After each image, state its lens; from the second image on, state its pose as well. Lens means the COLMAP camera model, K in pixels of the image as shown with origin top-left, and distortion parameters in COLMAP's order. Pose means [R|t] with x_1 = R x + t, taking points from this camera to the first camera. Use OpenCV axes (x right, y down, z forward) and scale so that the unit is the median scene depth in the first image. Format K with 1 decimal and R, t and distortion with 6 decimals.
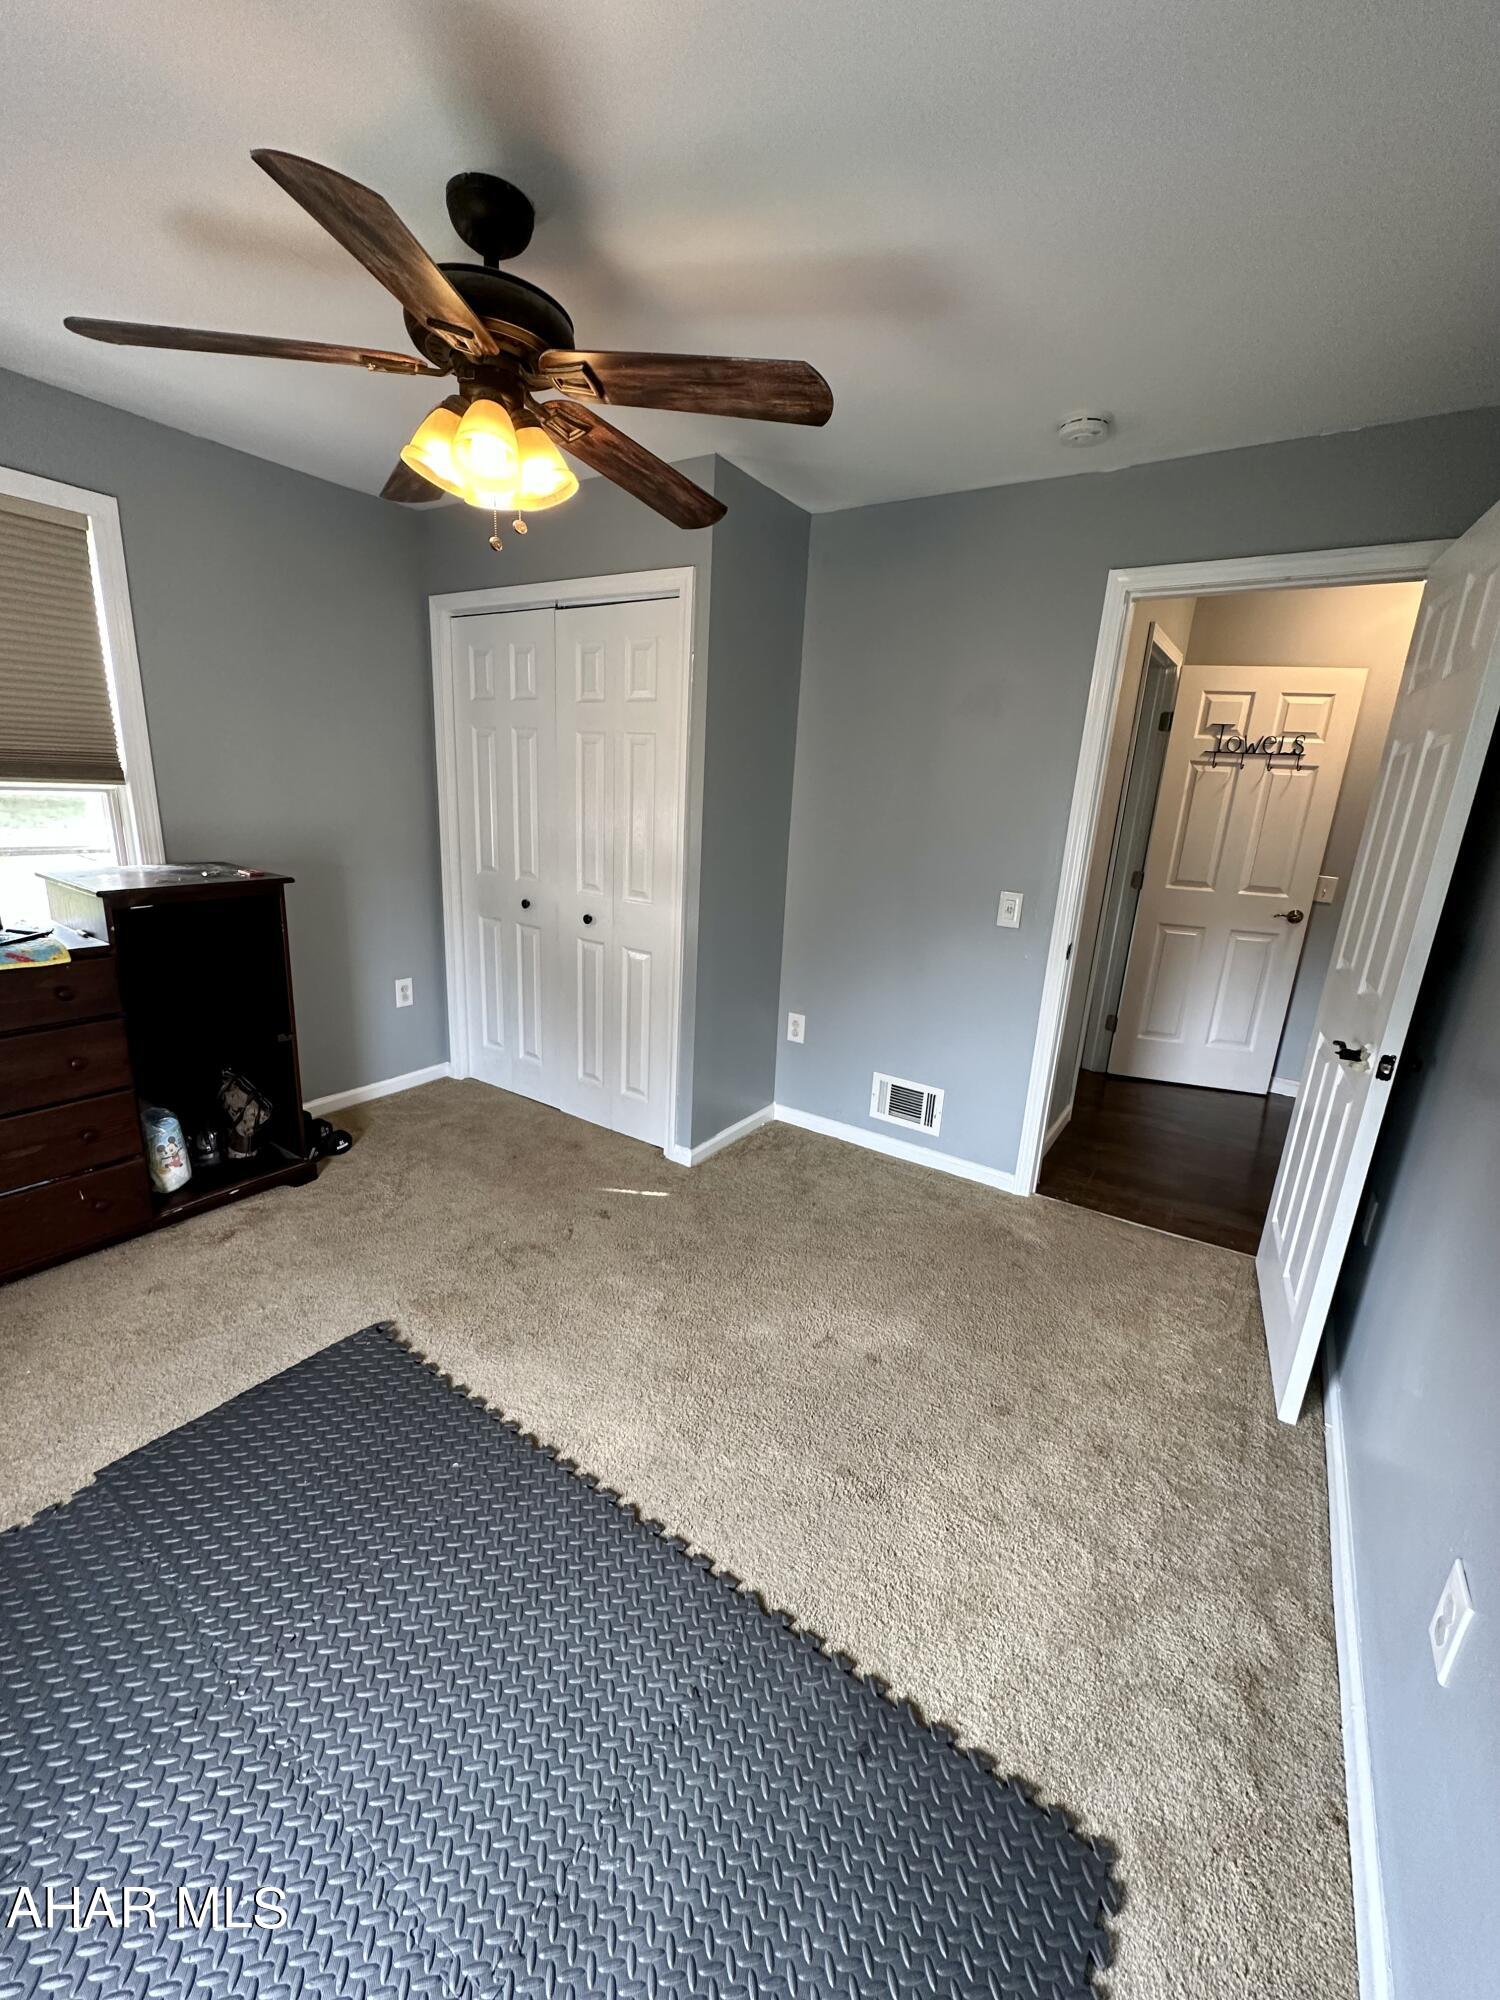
lens RADIAL K [[796.4, 0, 752.4], [0, 796.4, 996.4], [0, 0, 1]] dist [-0.006742, 0.001101]
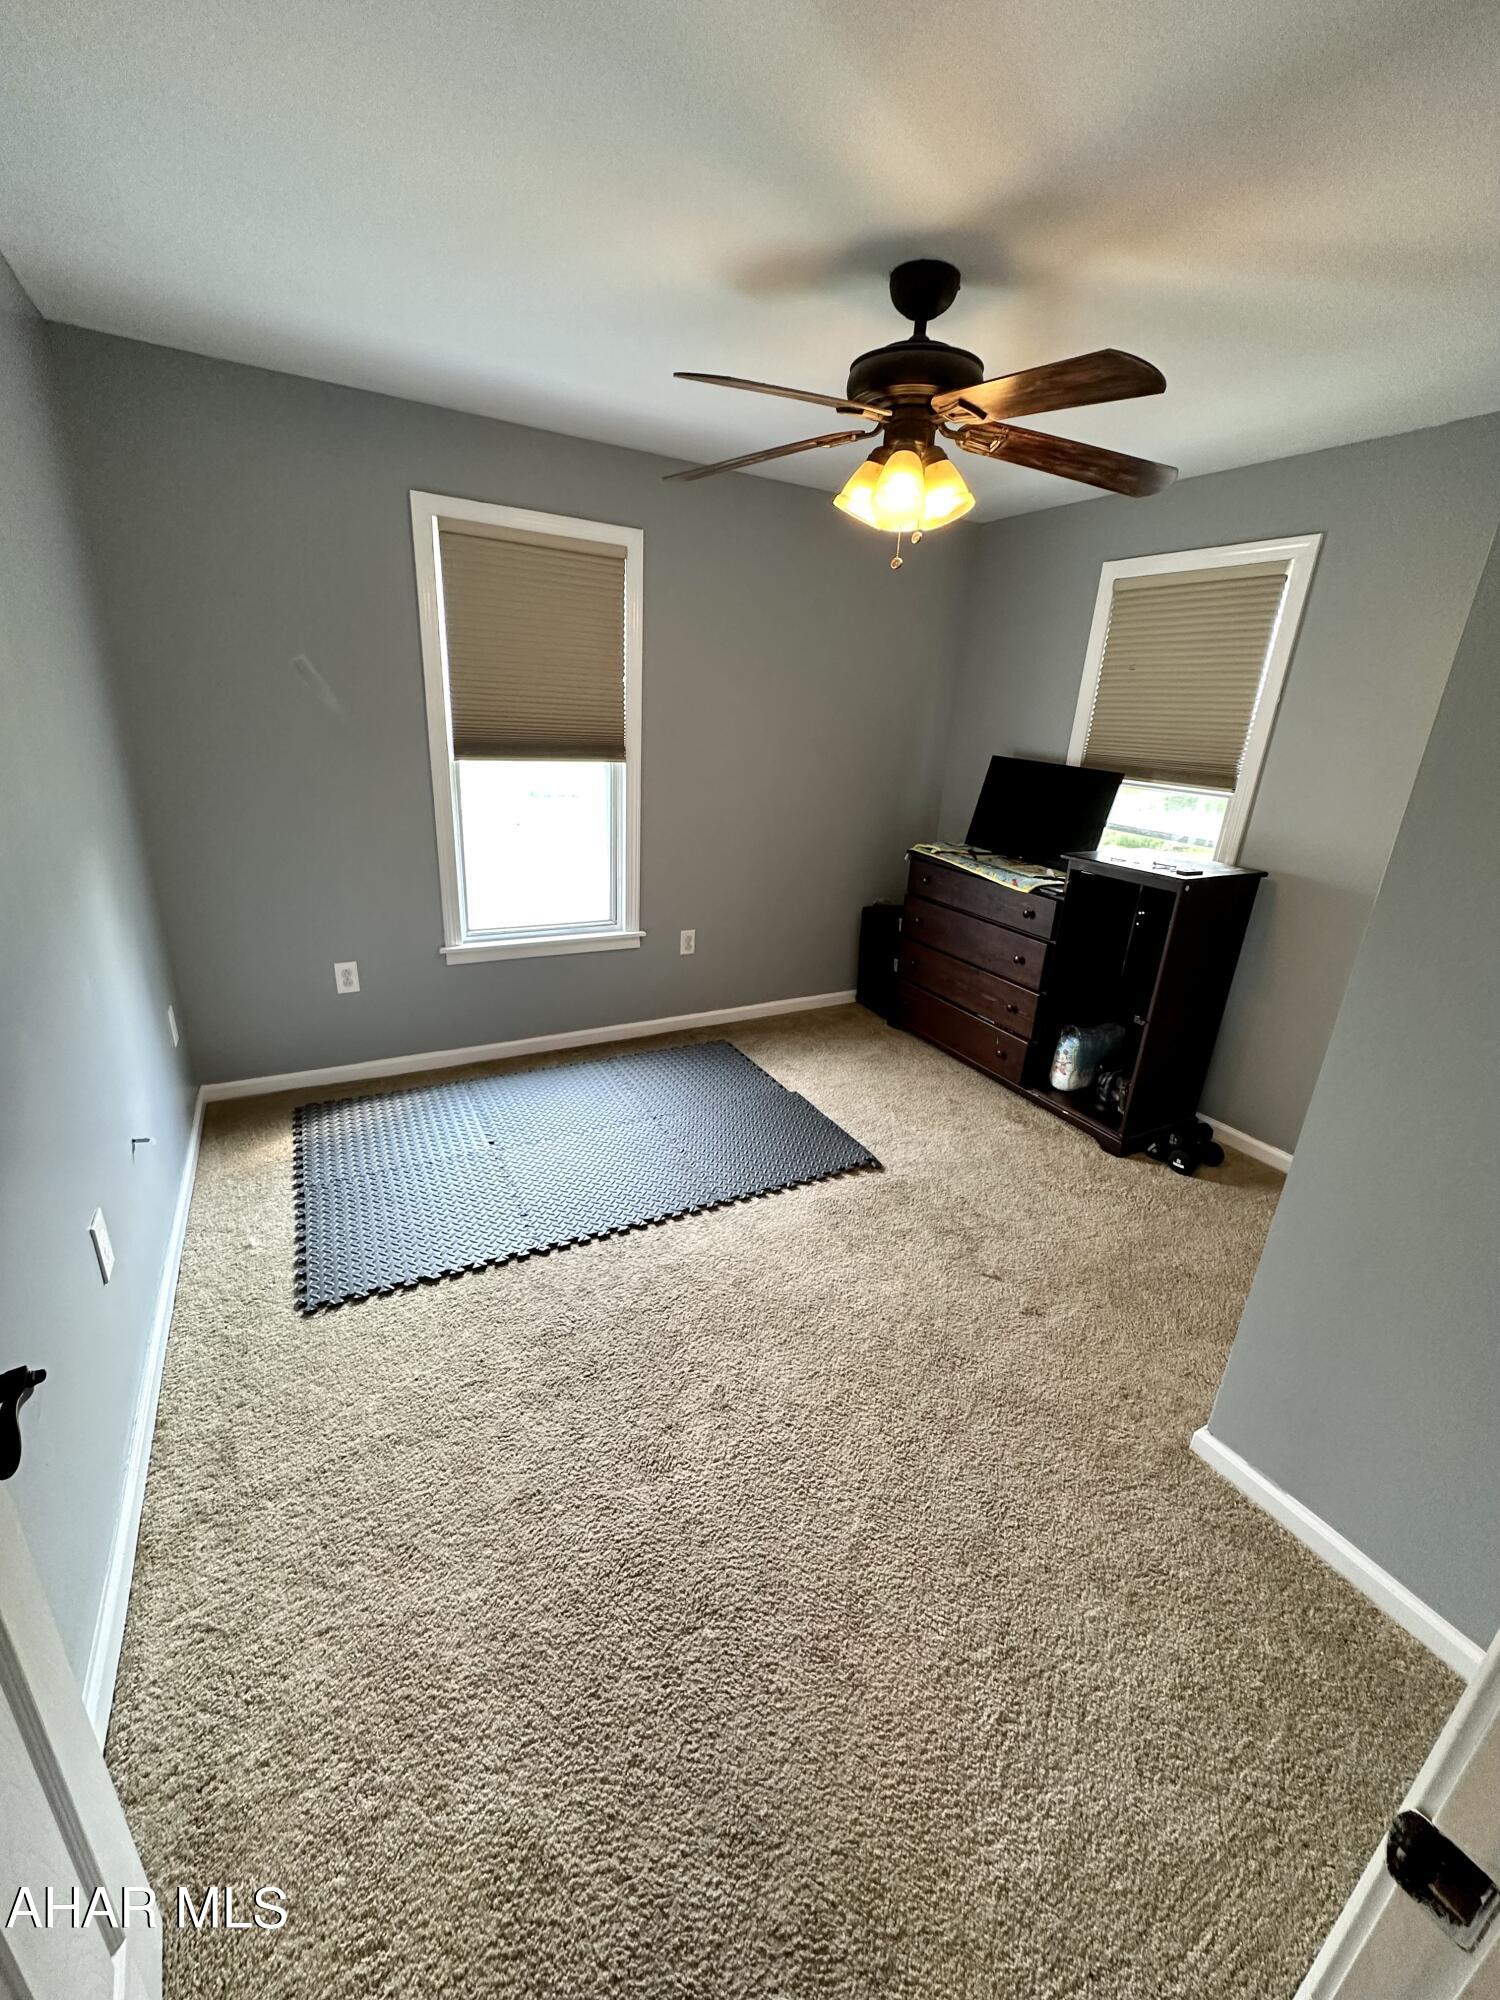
lens RADIAL K [[796.4, 0, 753.4], [0, 796.4, 1001.4], [0, 0, 1]] dist [-0.006742, 0.001101]
pose [[-0.460534, 0.231135, -0.857021, 0.626180], [-0.304344, 0.865861, 0.397063, -0.261231], [0.833836, 0.443691, -0.328414, 0.971065]]
